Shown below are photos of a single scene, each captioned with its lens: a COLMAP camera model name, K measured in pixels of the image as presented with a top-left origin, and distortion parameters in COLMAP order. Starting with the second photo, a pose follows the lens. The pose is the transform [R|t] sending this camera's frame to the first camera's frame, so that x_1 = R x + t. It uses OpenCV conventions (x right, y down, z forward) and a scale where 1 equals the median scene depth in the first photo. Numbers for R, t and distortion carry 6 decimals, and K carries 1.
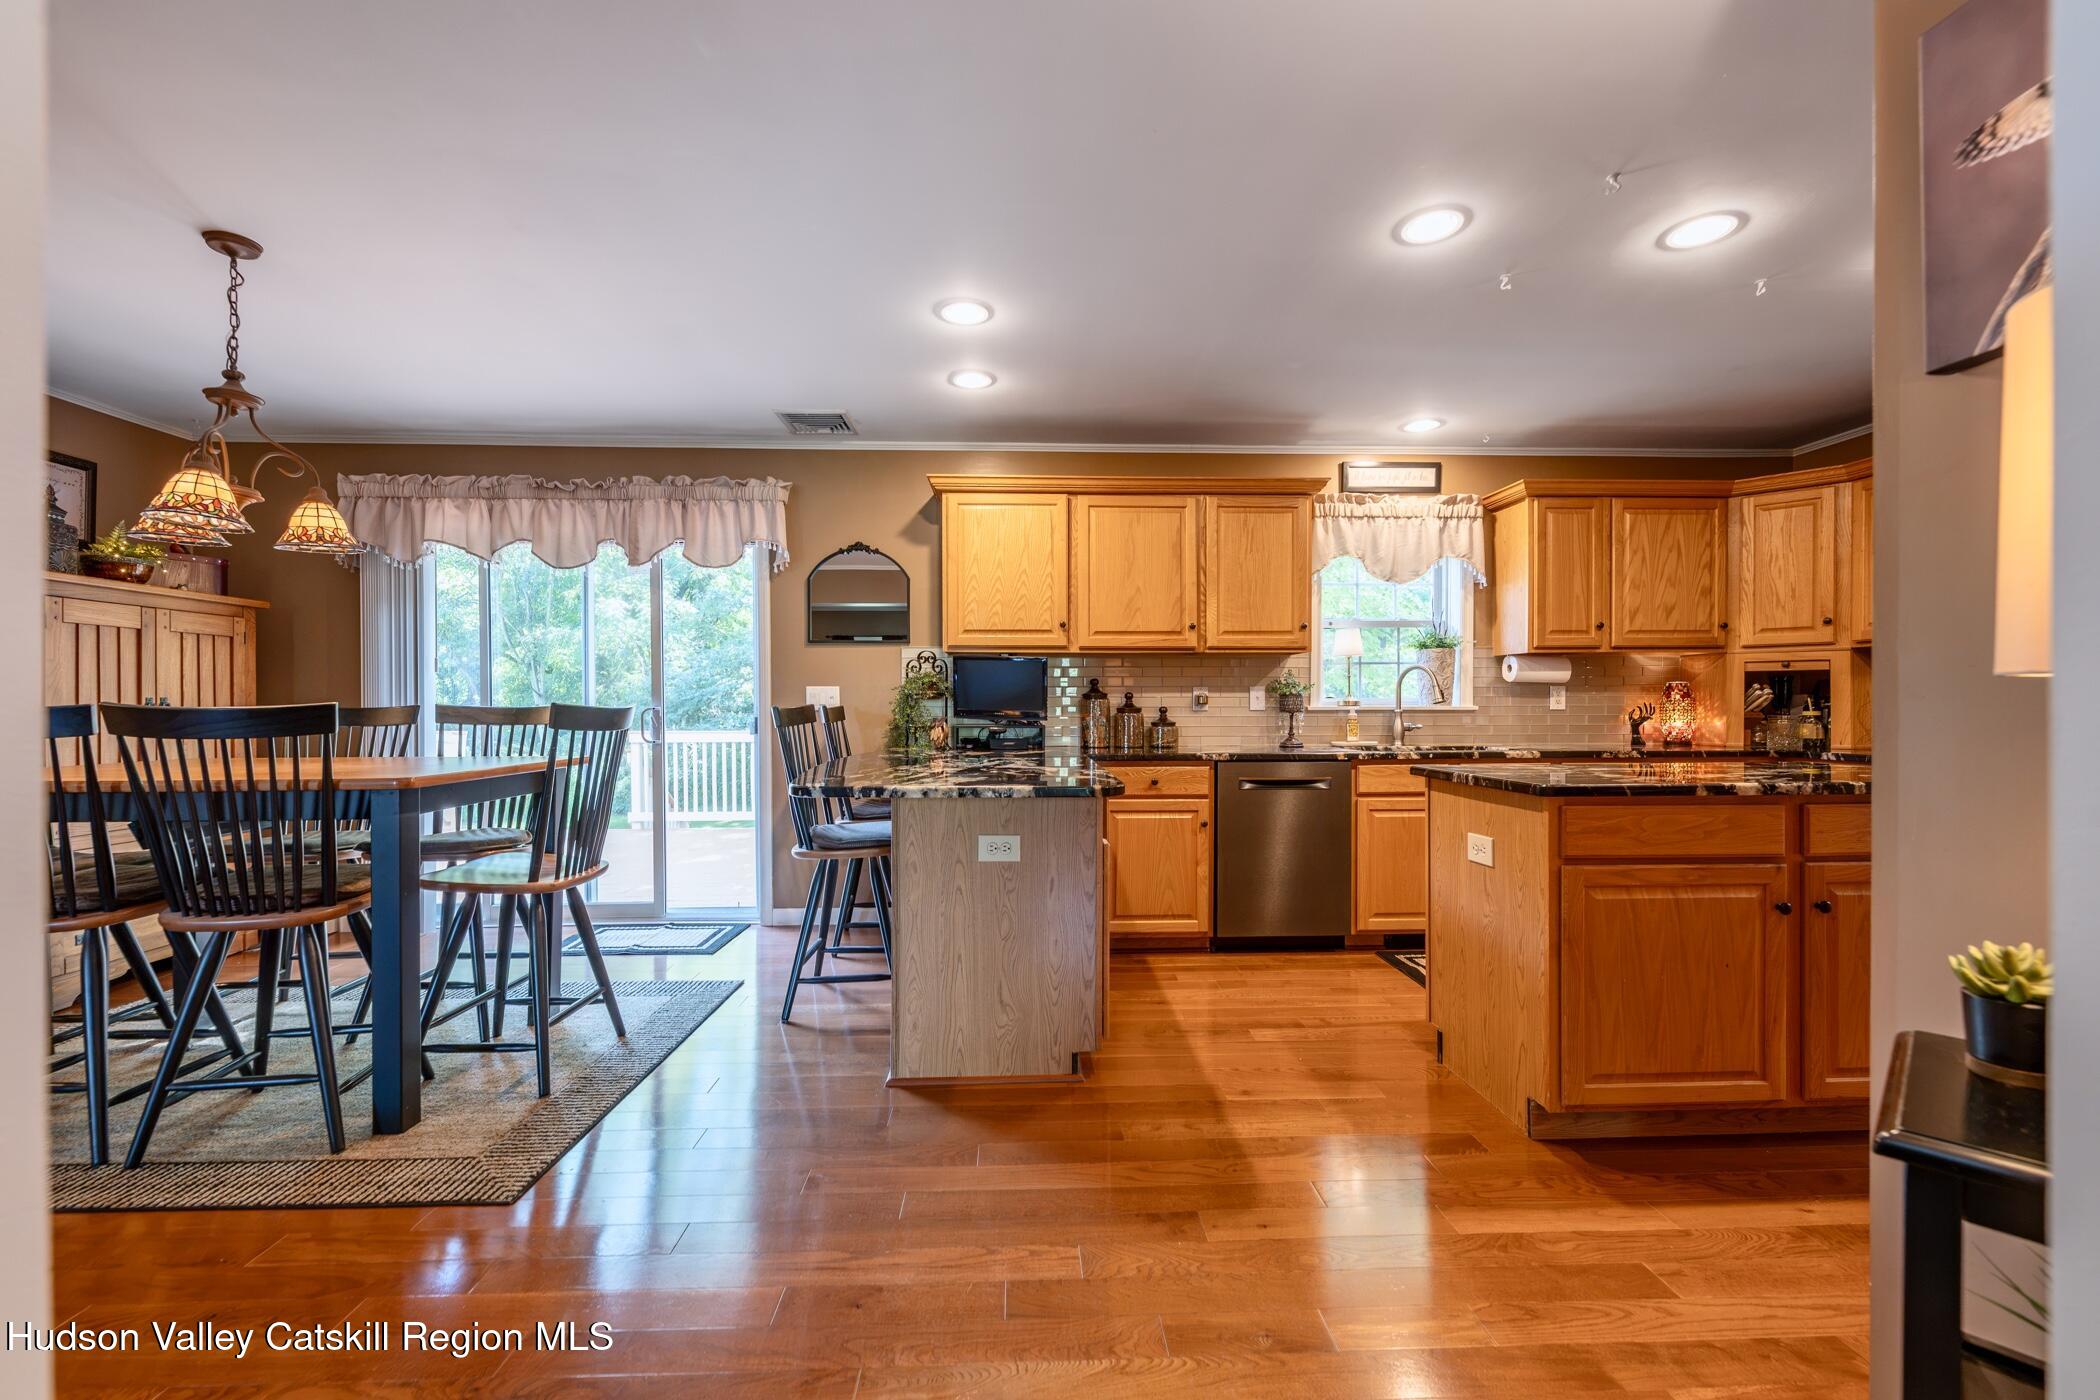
lens RADIAL K [[845.7, 0, 1053.3], [0, 845.7, 710.5], [0, 0, 1]] dist [0.001021, 0.000121]
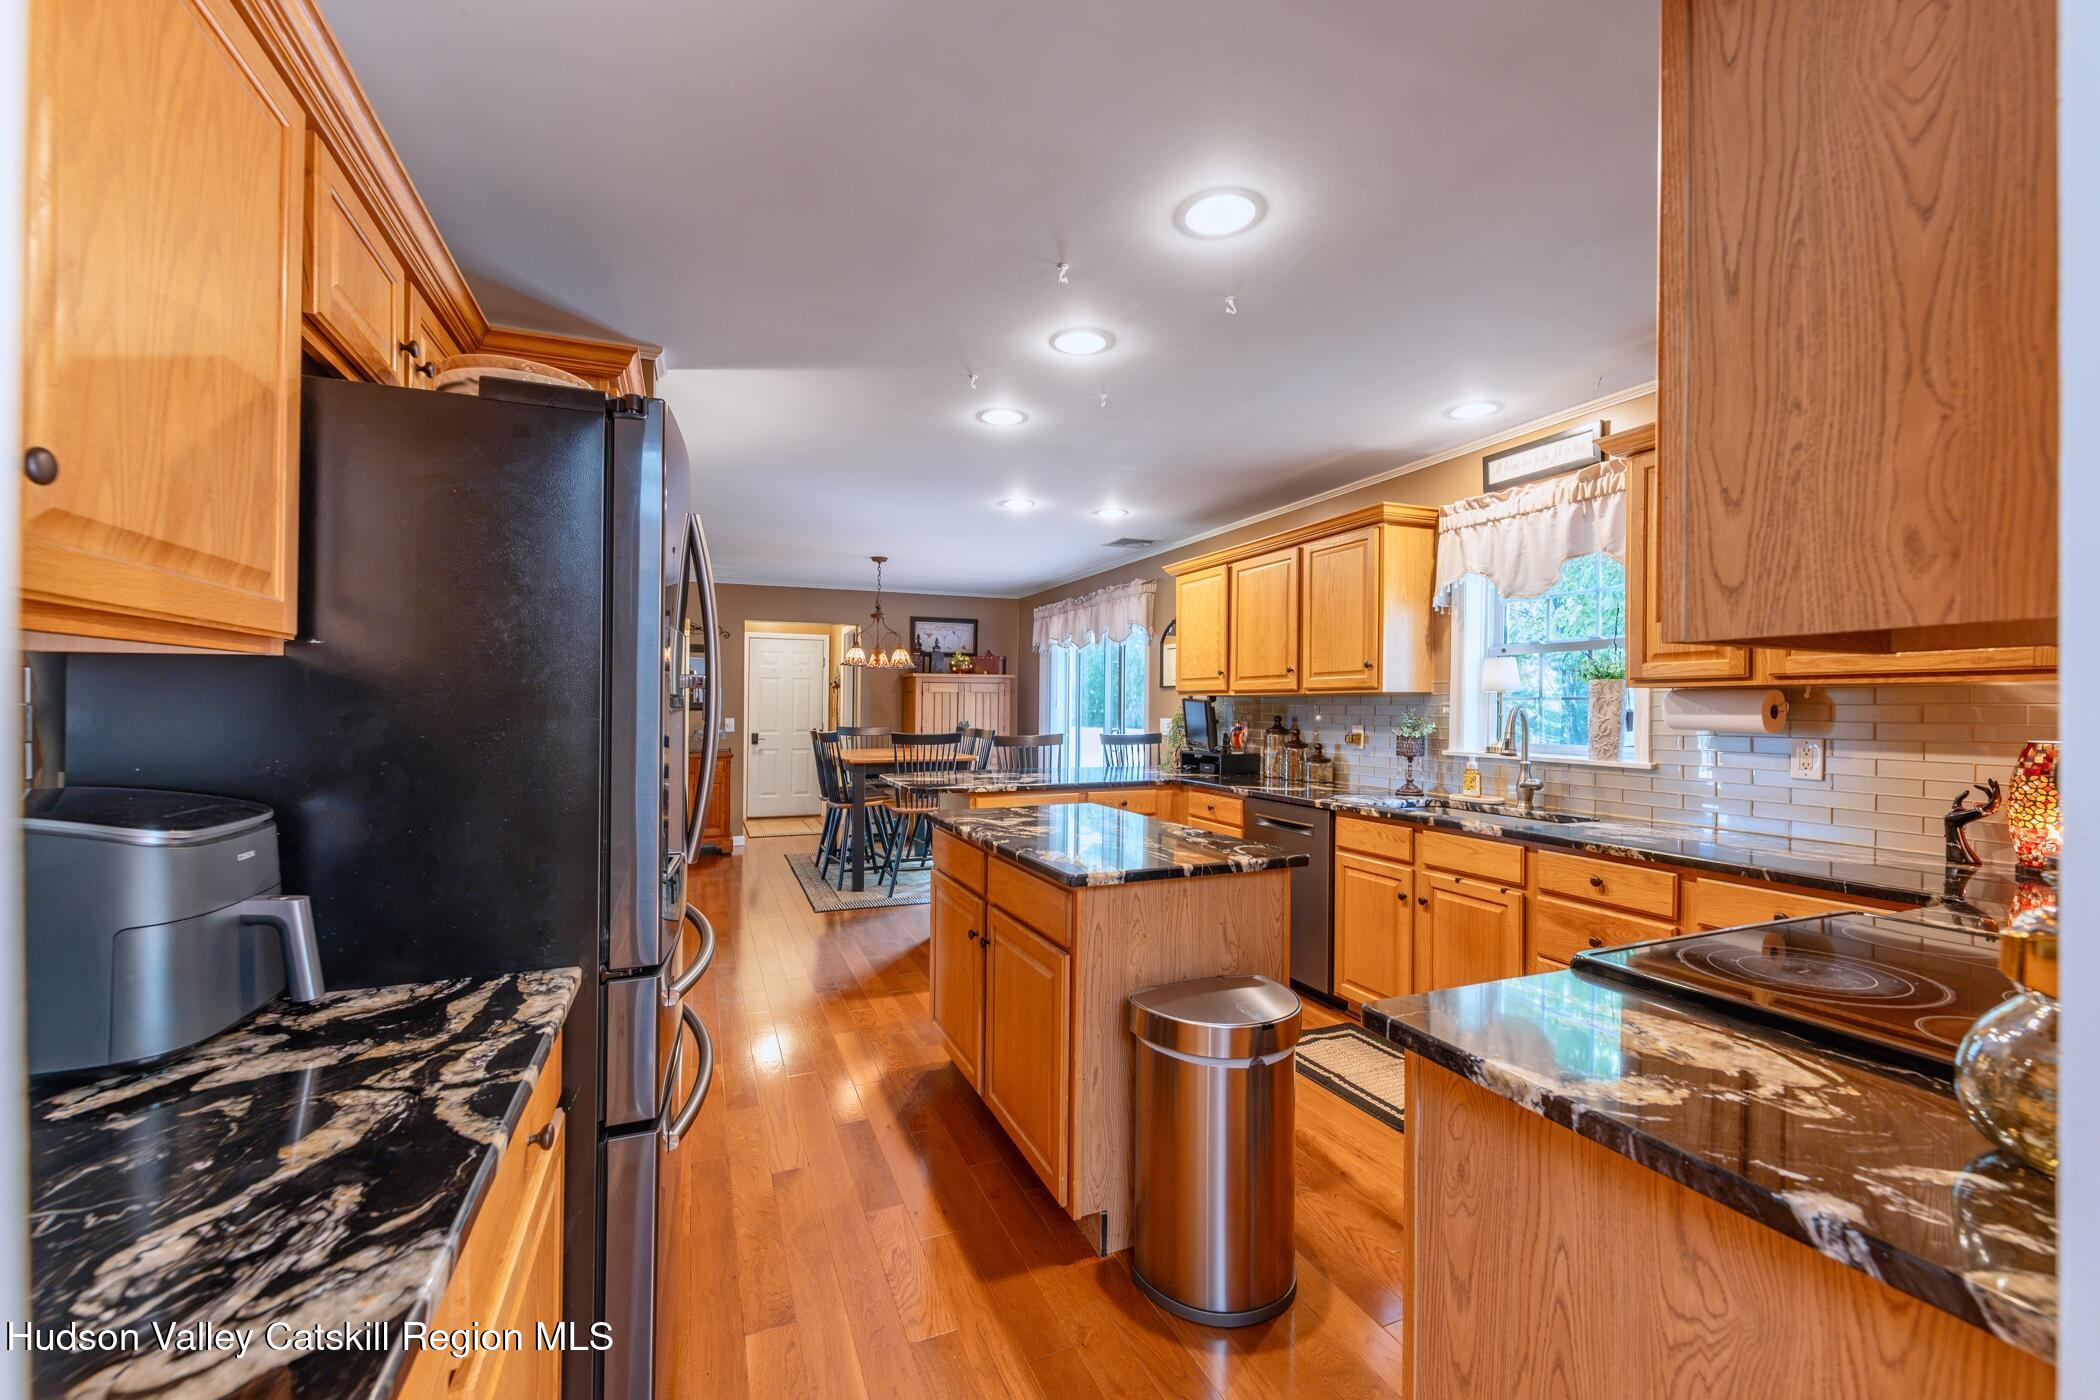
lens RADIAL K [[854.7, 0, 1053.3], [0, 854.7, 698.8], [0, 0, 1]] dist [0.001160, 0.000054]
pose [[0.347448, -0.003913, -0.937691, 1.048417], [-0.008652, 0.999935, -0.007379, -0.051854], [0.937659, 0.010677, 0.347392, 0.338616]]
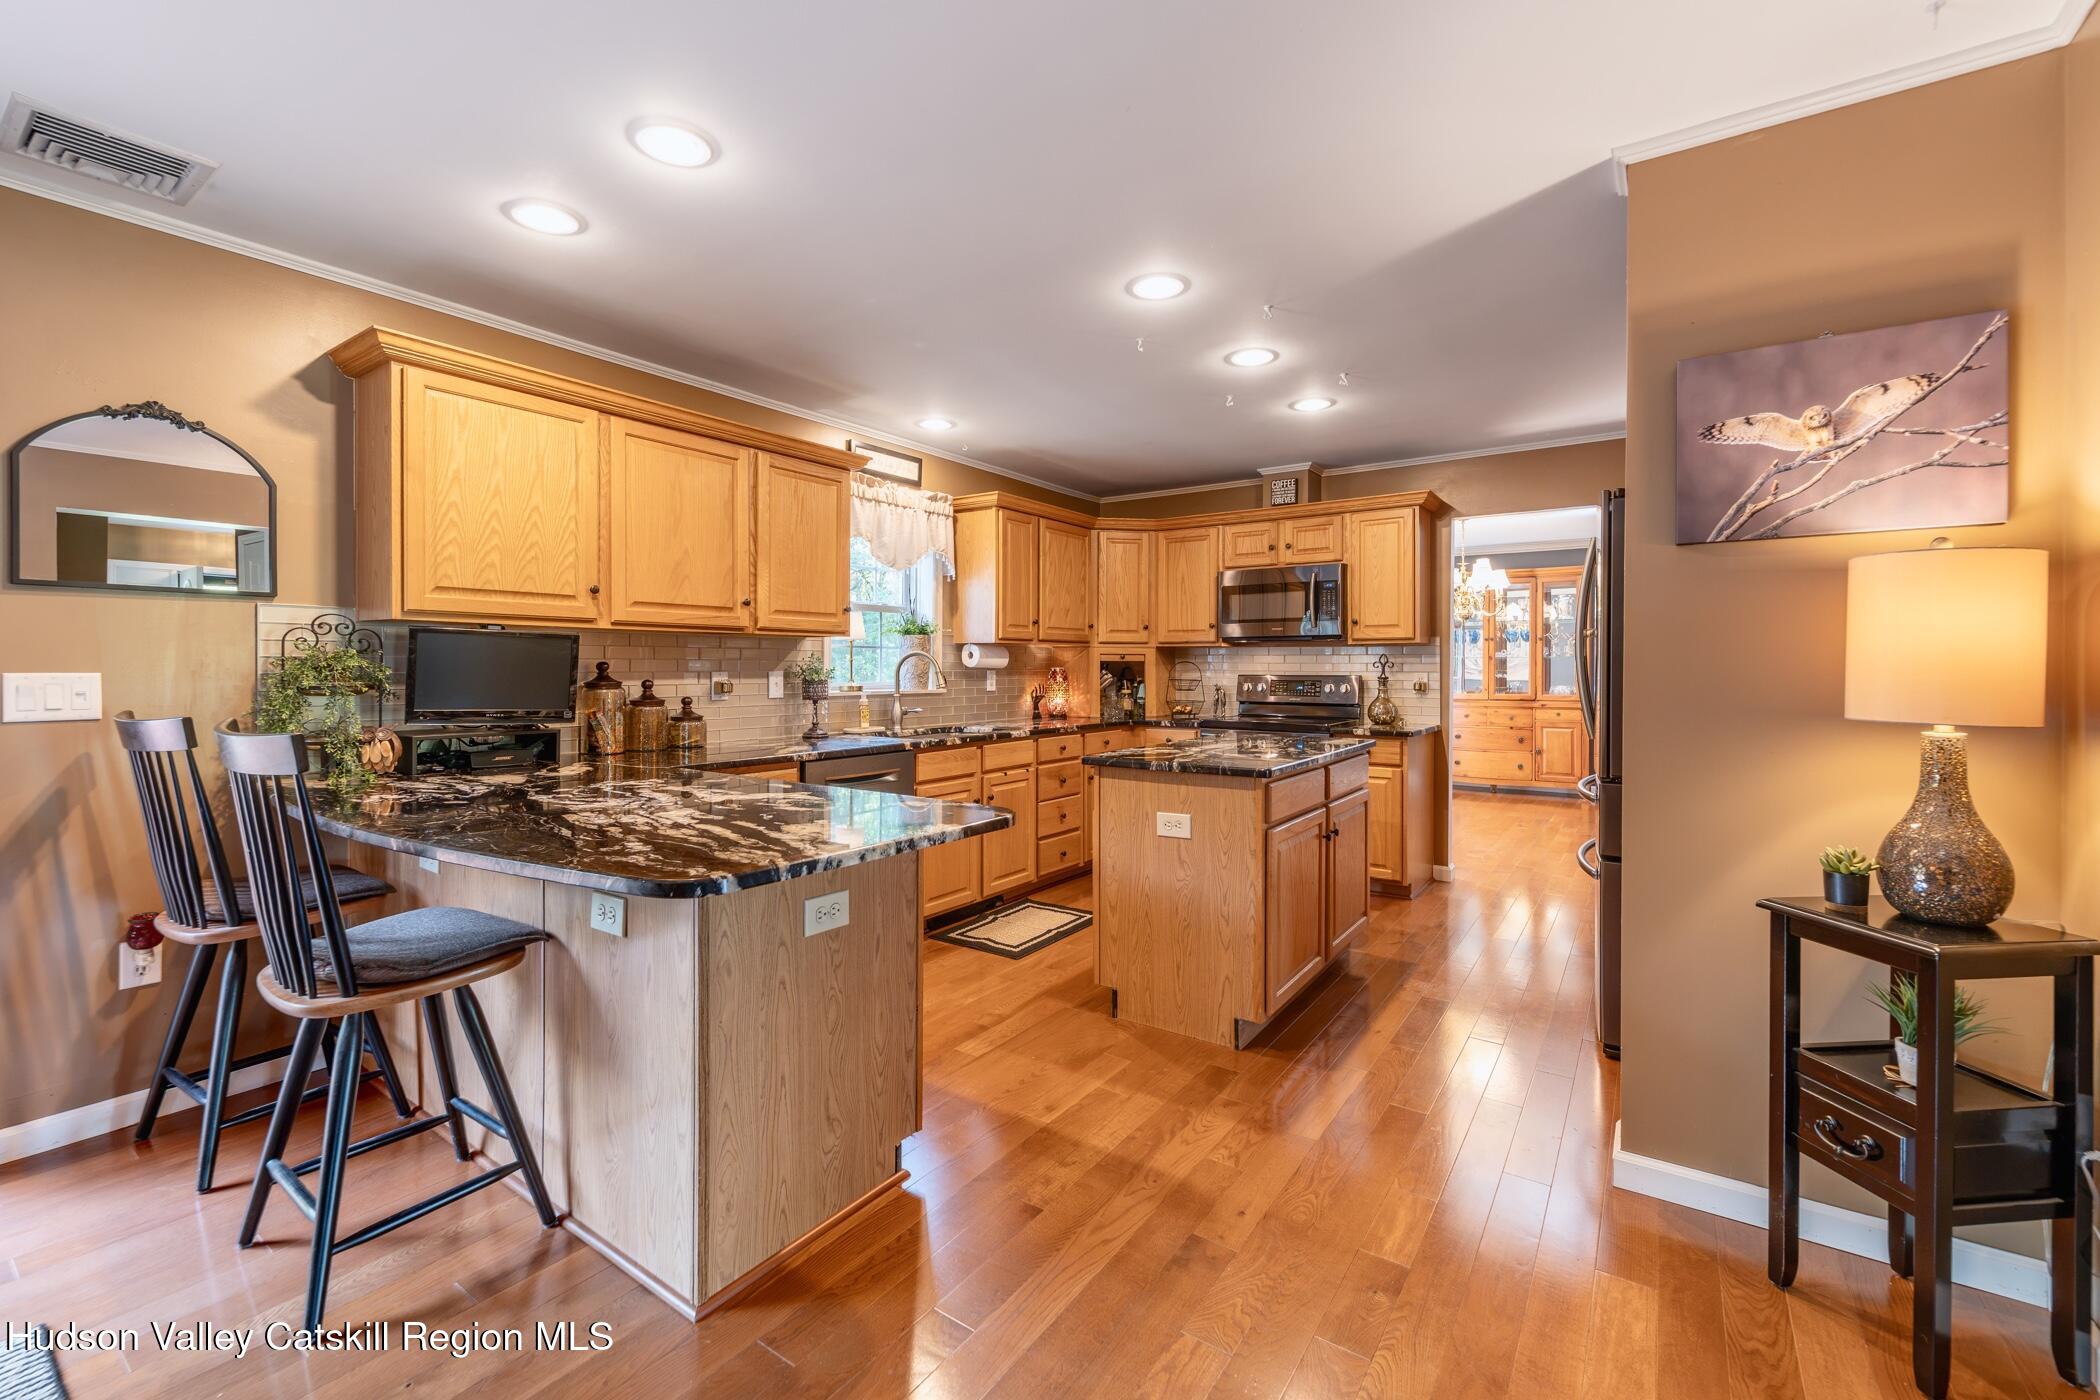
lens RADIAL K [[870.9, 0, 1043.8], [0, 870.9, 674.8], [0, 0, 1]] dist [0.002392, 0.000410]
pose [[0.616653, -0.003066, 0.787229, -0.328758], [0.000975, 0.999995, 0.003131, -0.029180], [-0.787235, -0.001163, 0.616653, 0.225810]]
